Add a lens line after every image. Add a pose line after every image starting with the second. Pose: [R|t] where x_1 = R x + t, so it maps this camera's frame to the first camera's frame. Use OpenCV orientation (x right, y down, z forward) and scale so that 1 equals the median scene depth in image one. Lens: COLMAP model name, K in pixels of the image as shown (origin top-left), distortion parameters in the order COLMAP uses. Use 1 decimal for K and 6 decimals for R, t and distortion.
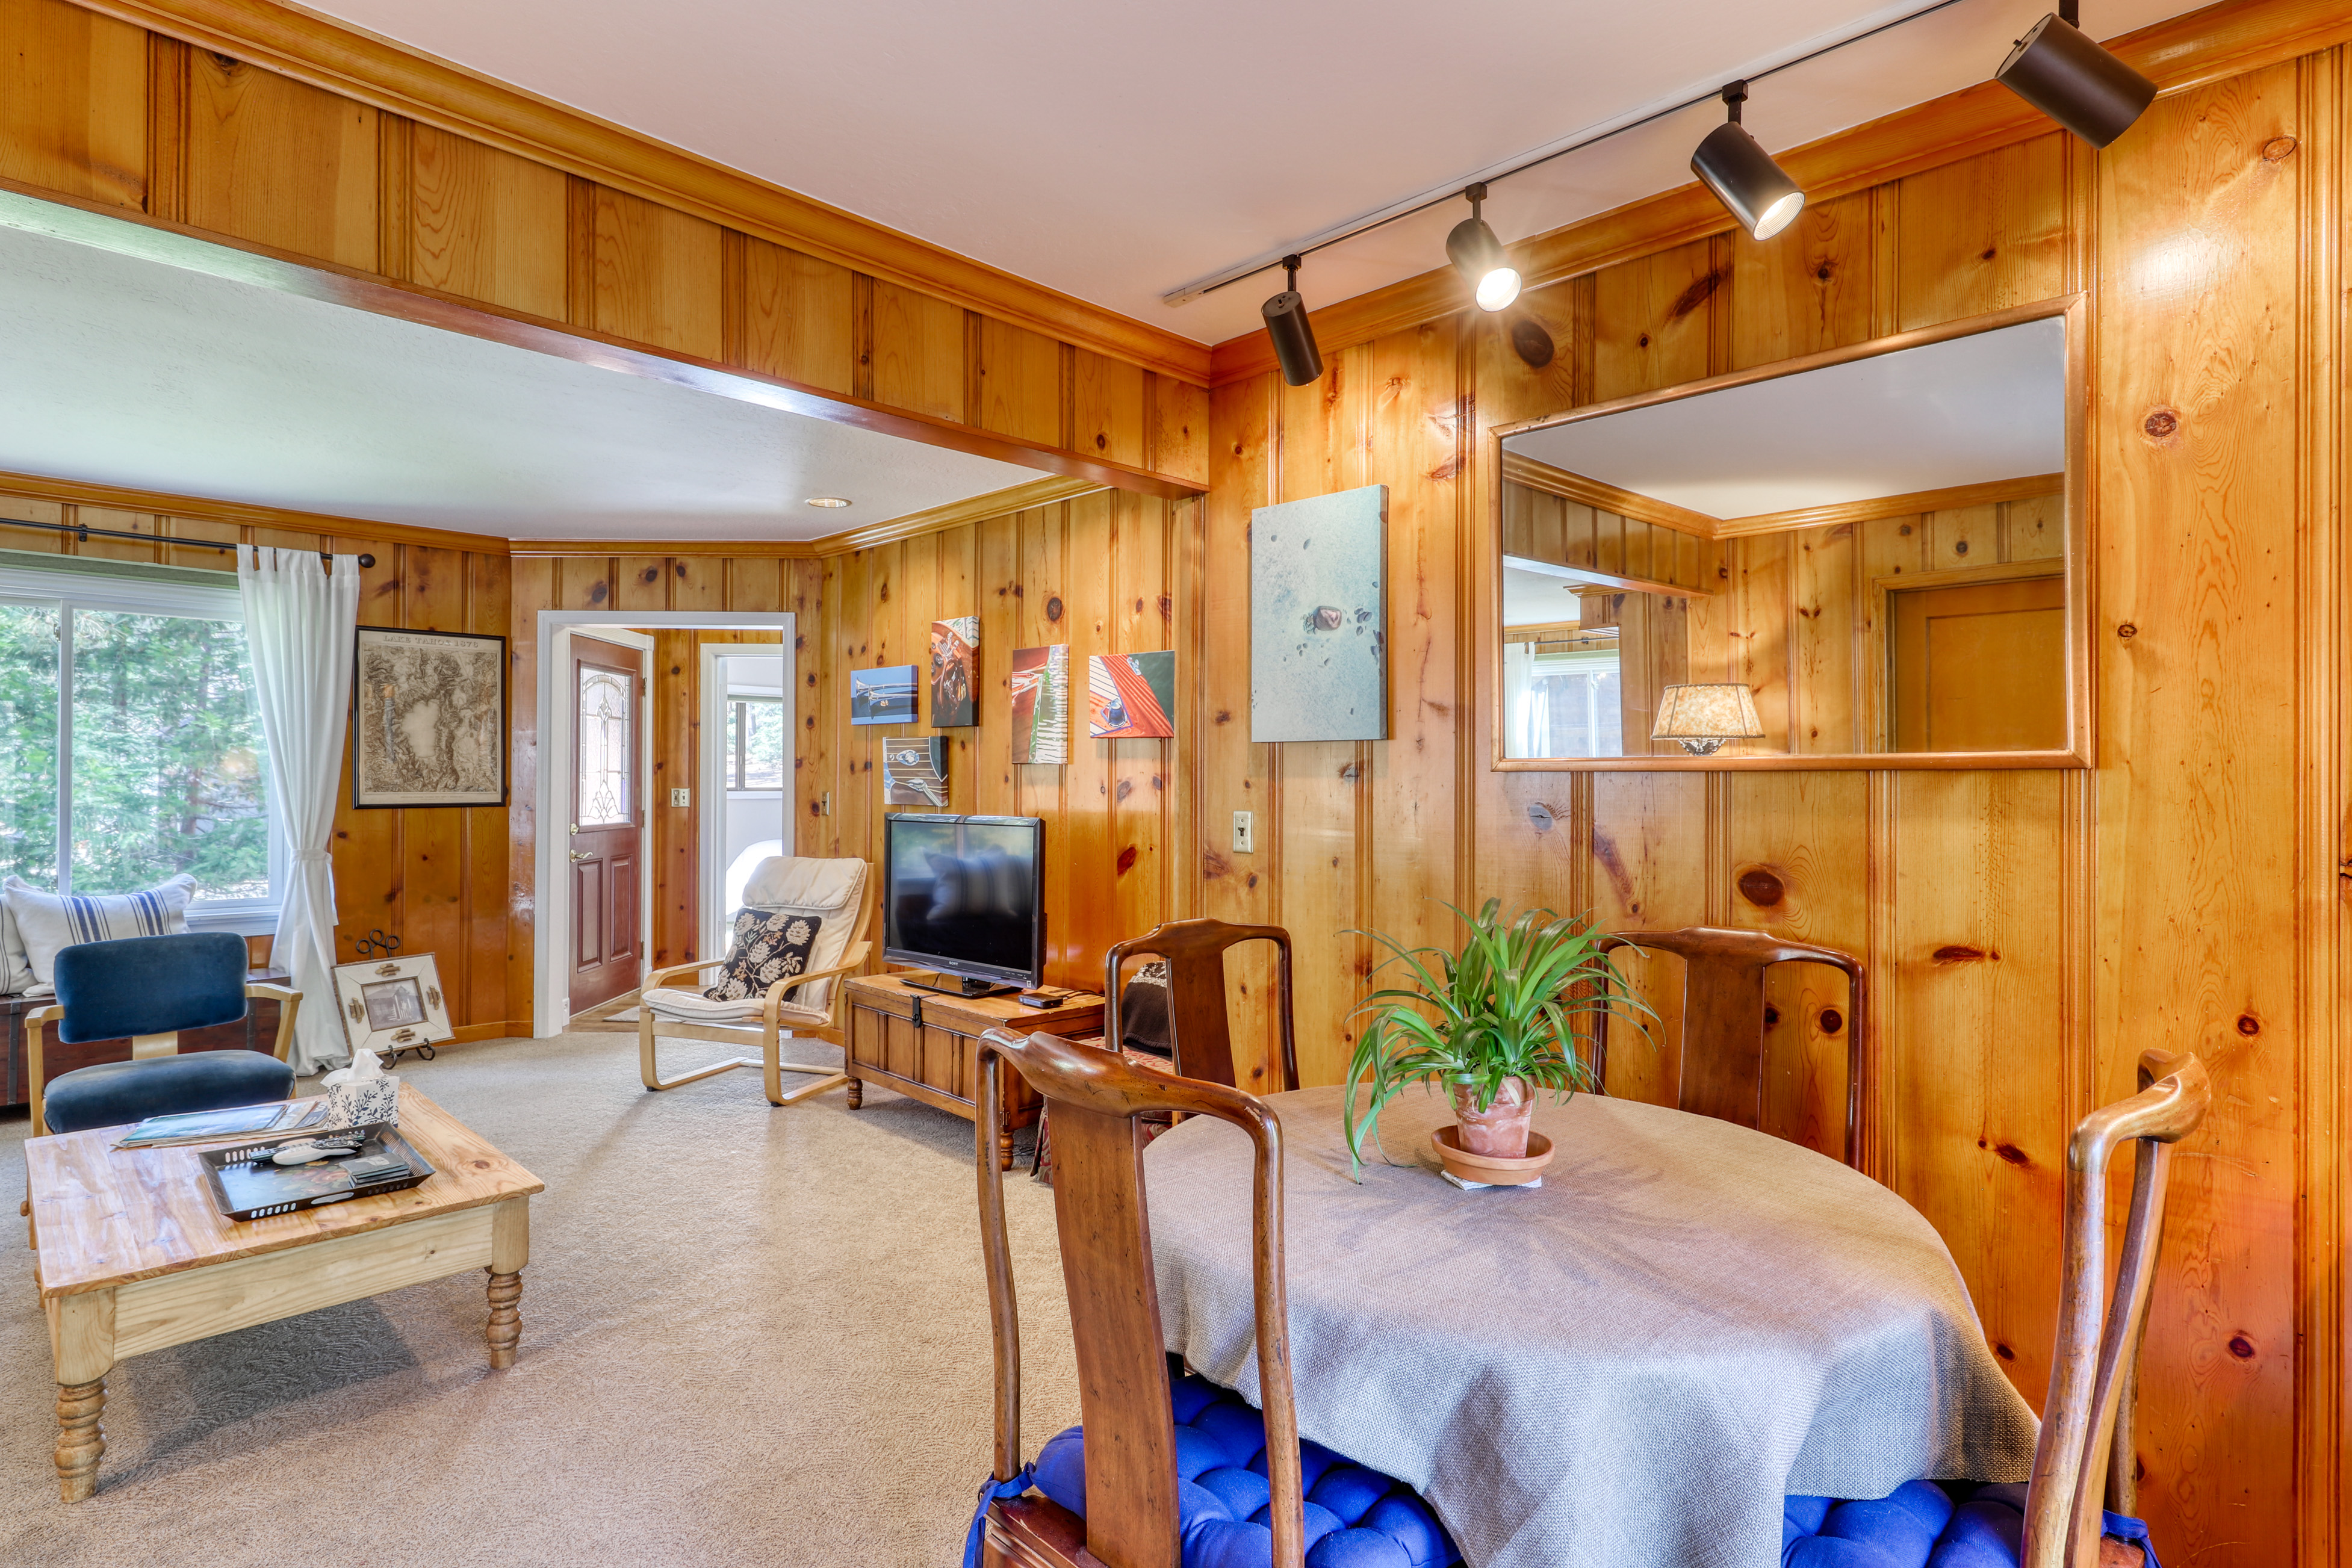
lens RADIAL K [[1201.5, 0, 1178.2], [0, 1201.5, 770.6], [0, 0, 1]] dist [-0.013564, -0.001218]
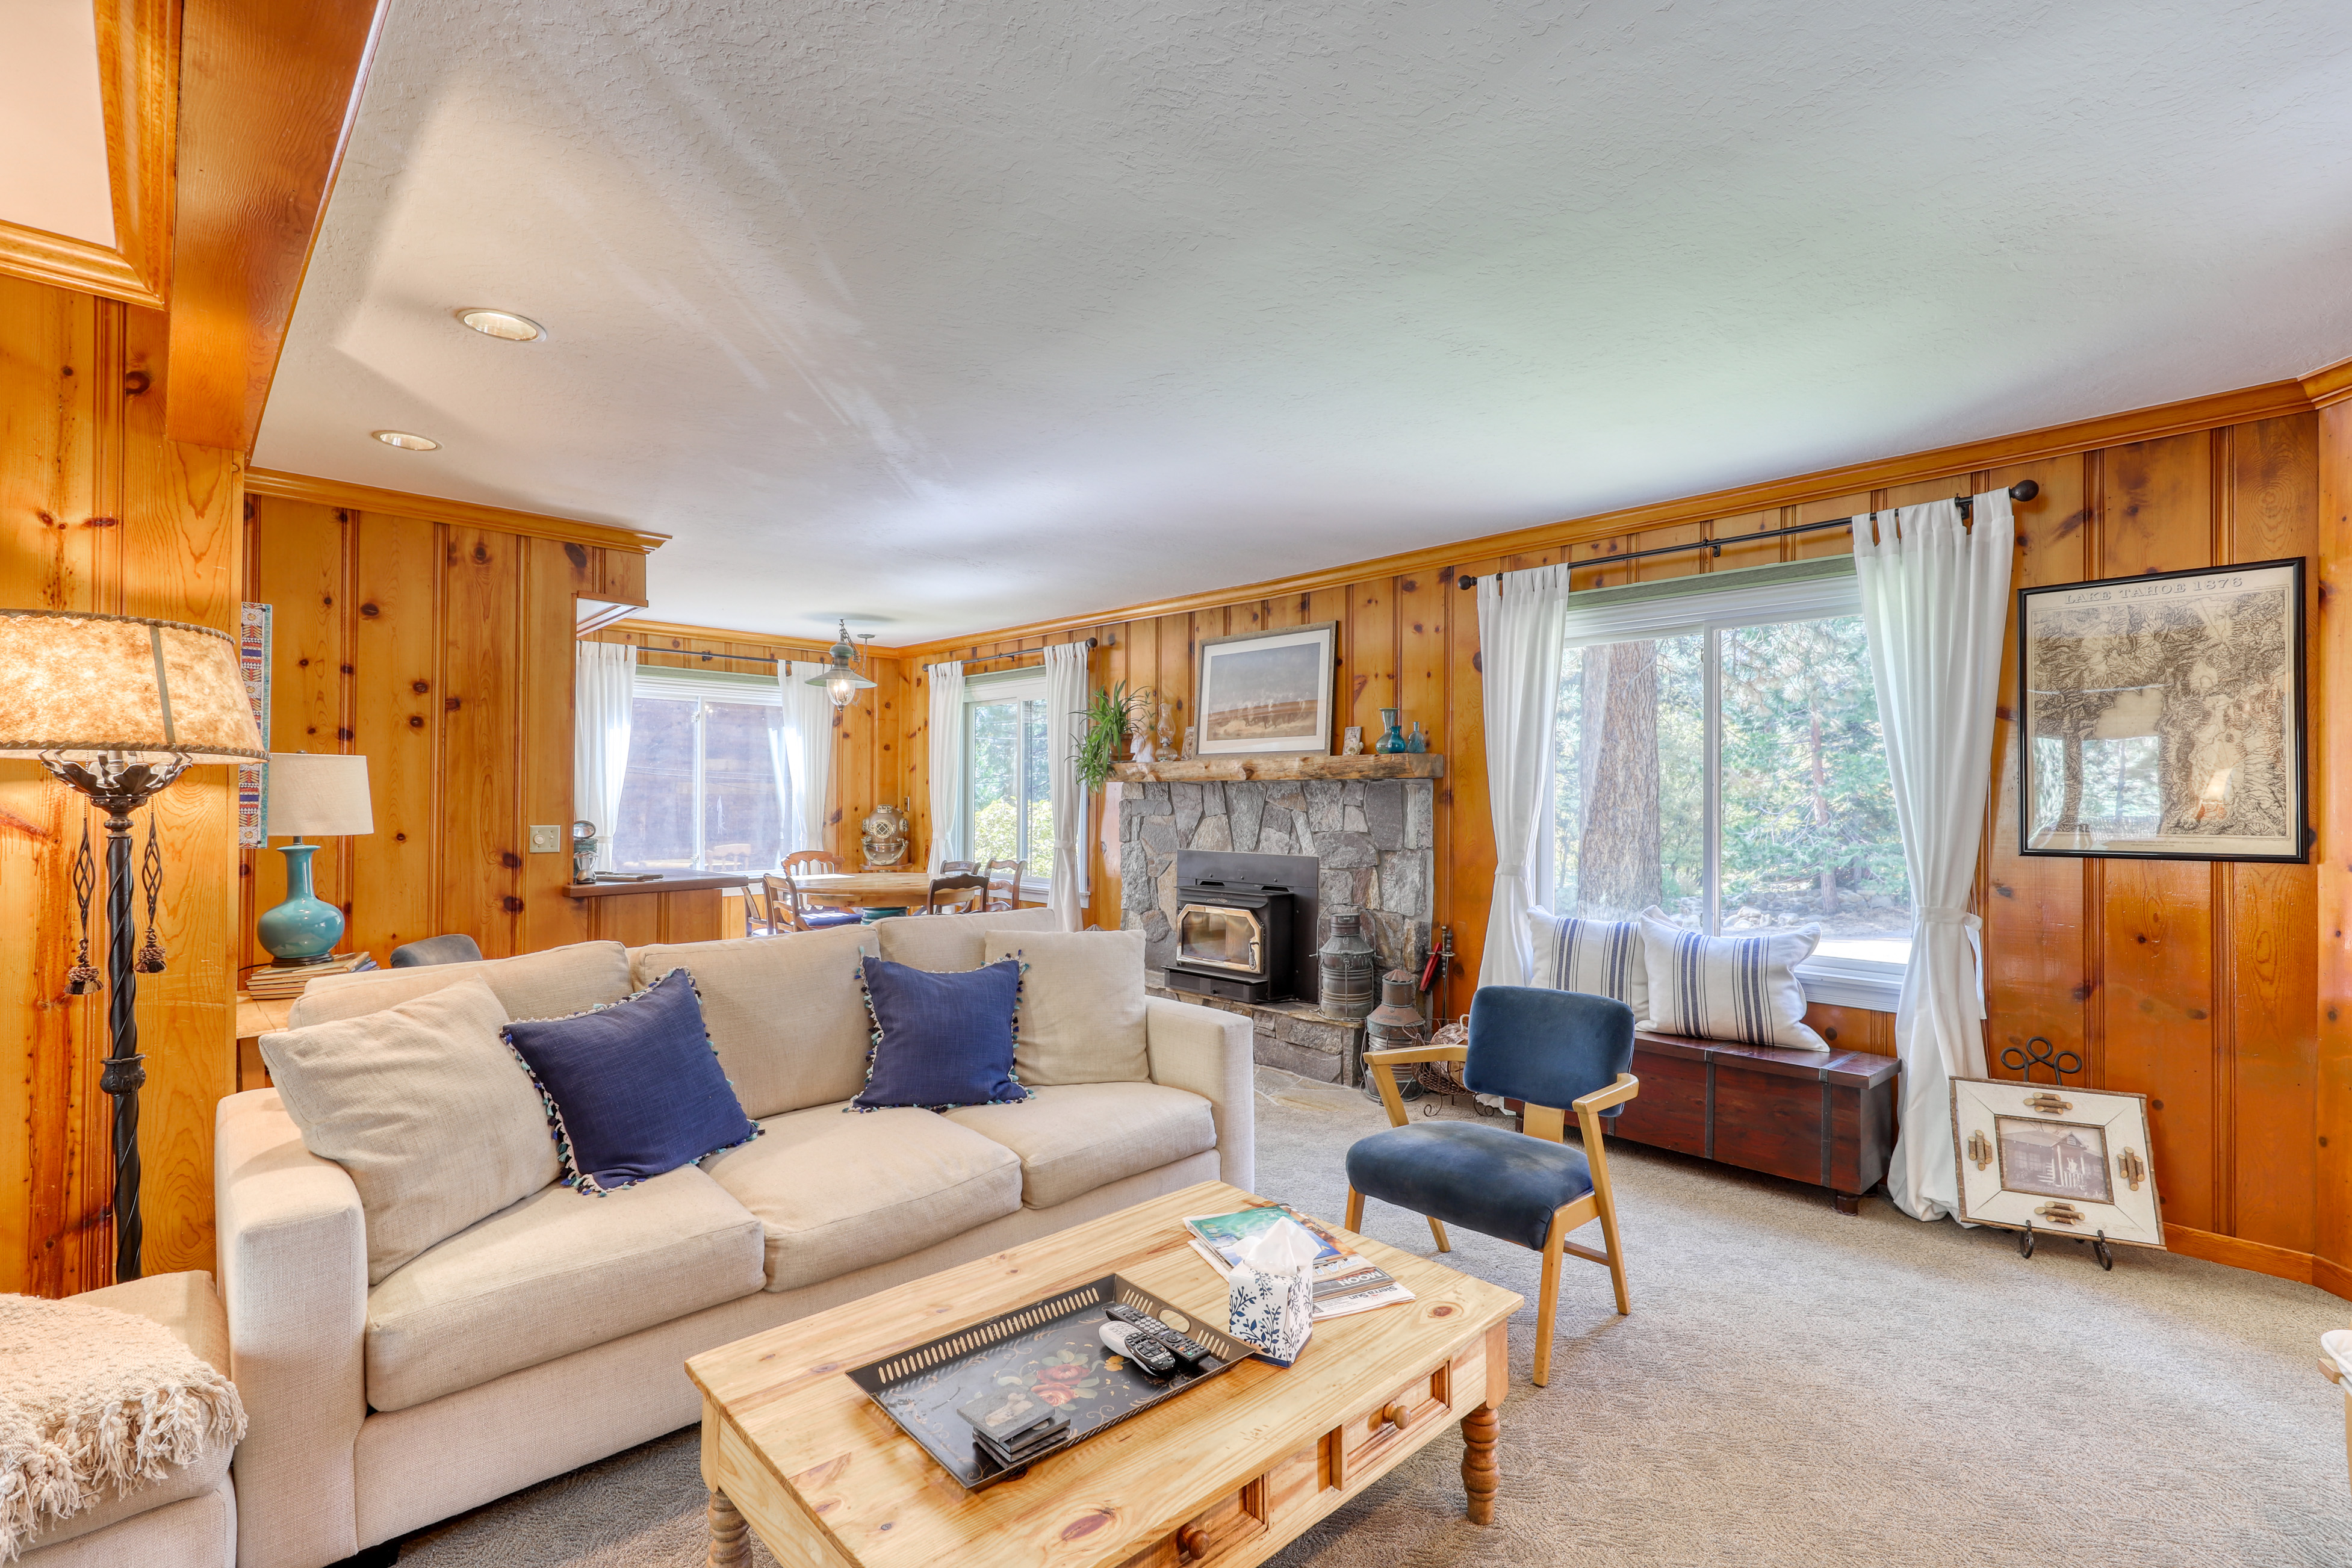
lens RADIAL K [[1086.1, 0, 1177.4], [0, 1086.1, 787.6], [0, 0, 1]] dist [0.003791, 0.000185]
pose [[-0.031885, -0.015325, -0.999374, -0.046849], [-0.001114, 0.999882, -0.015297, 0.003289], [0.999491, 0.000625, -0.031898, 0.547604]]
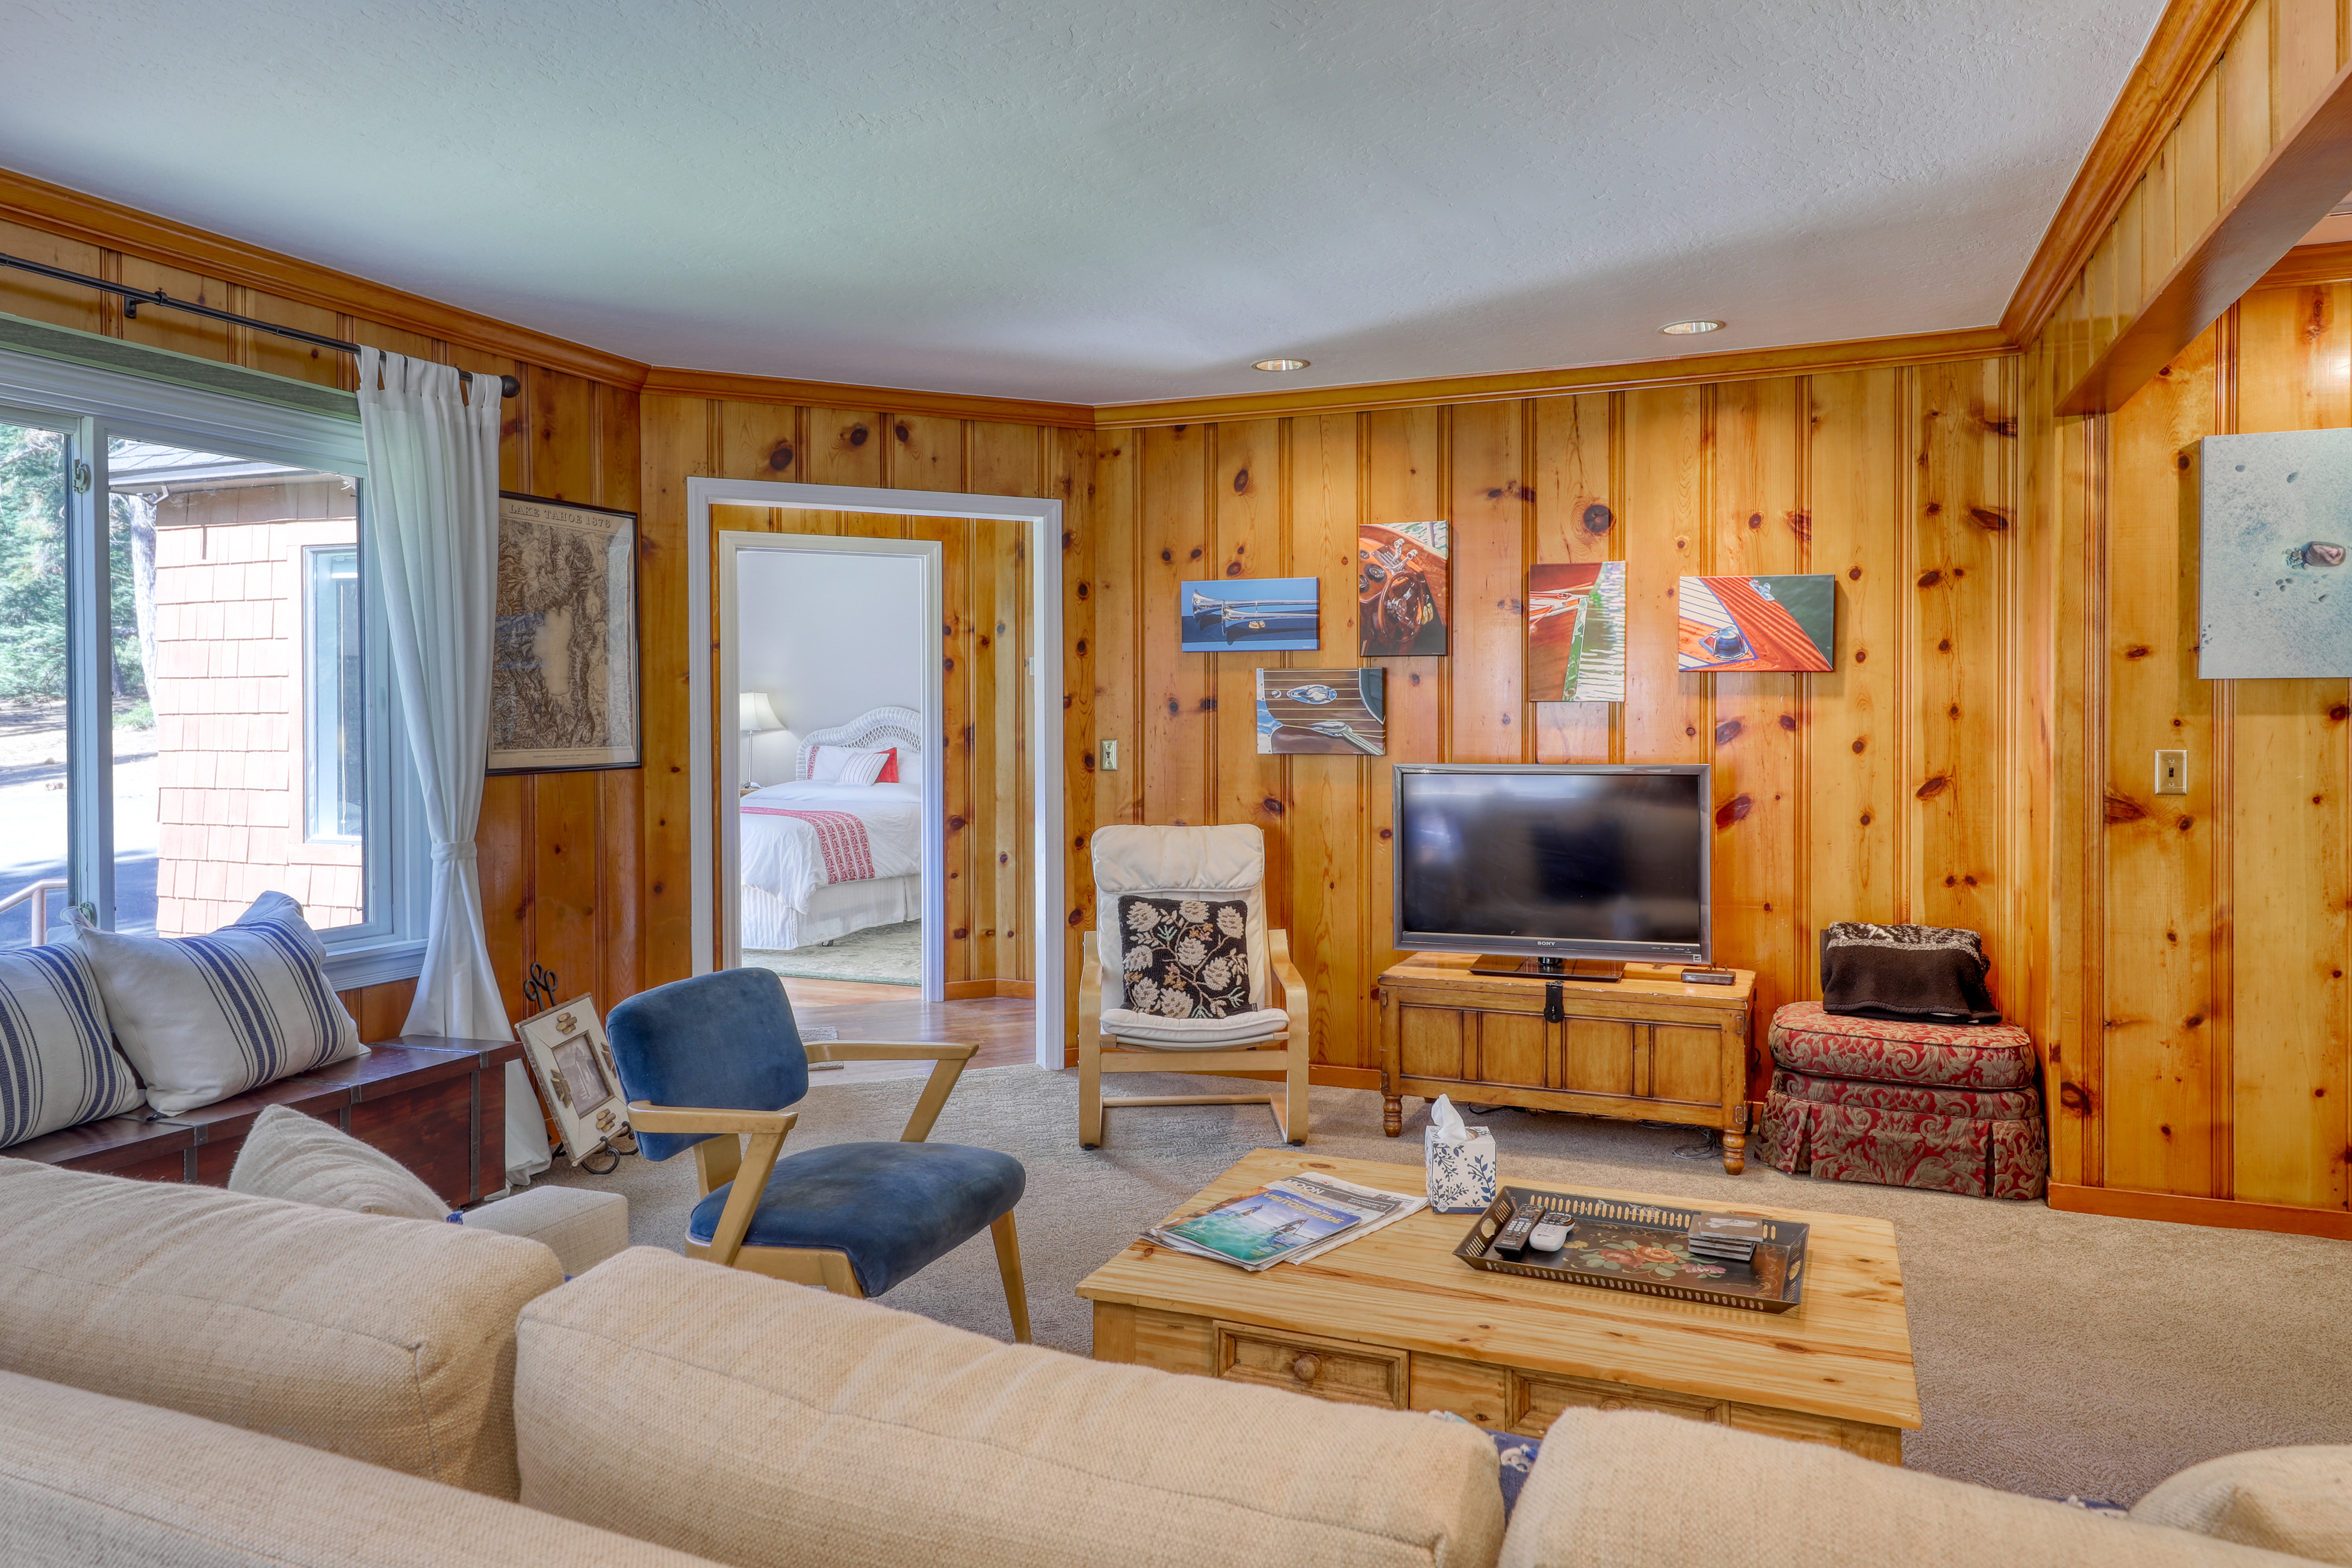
lens RADIAL K [[1497.9, 0, 1177.0], [0, 1497.9, 730.4], [0, 0, 1]] dist [0.005878, 0.000898]
pose [[0.920104, -0.011163, 0.391515, -0.680834], [0.005096, 0.999850, 0.016531, -0.003868], [-0.391641, -0.013215, 0.920023, 0.125056]]
